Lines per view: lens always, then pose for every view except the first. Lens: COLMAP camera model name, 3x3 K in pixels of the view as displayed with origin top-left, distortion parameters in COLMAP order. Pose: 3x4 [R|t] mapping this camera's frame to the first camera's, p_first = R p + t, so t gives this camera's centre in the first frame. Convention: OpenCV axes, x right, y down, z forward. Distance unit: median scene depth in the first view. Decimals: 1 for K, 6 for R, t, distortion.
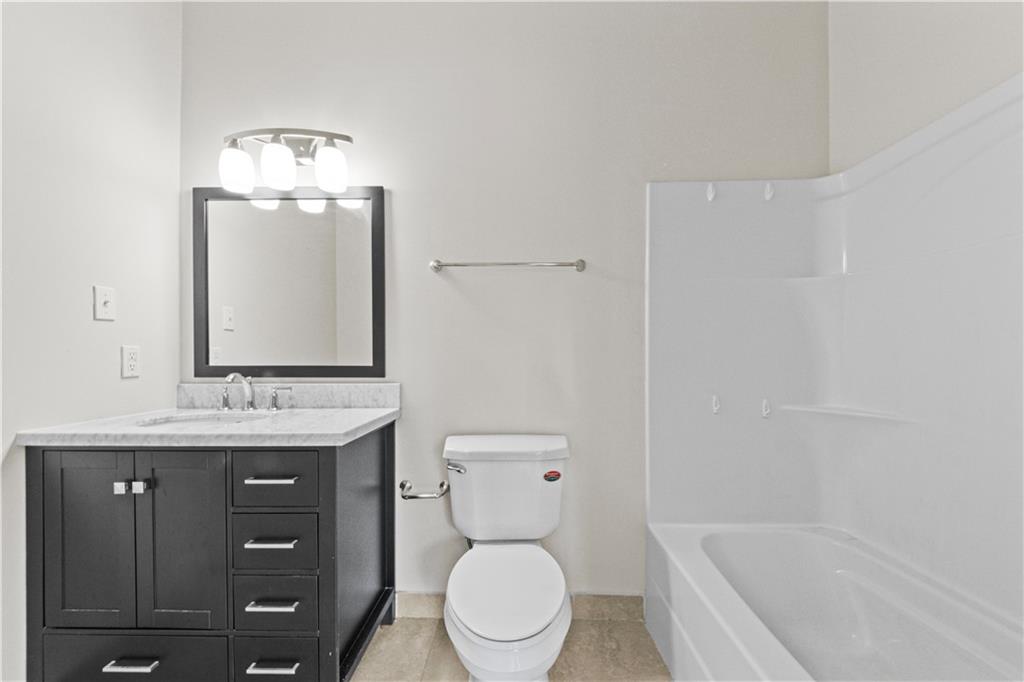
lens RADIAL K [[392.1, 0, 490.5], [0, 392.1, 358.7], [0, 0, 1]] dist [-0.001574, -0.001327]
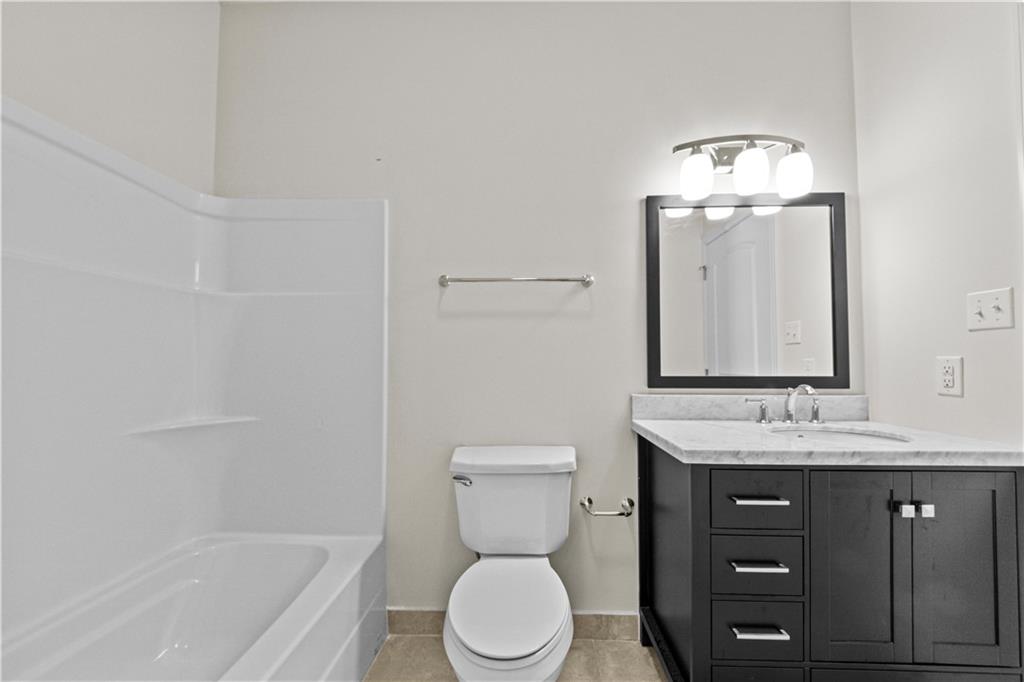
lens RADIAL K [[392.1, 0, 465.9], [0, 392.1, 354.8], [0, 0, 1]] dist [-0.001574, -0.001327]
pose [[0.999911, -0.005169, -0.012309, -1.190910], [0.004707, 0.999293, -0.037312, -0.003180], [0.012493, 0.037251, 0.999228, 0.028712]]
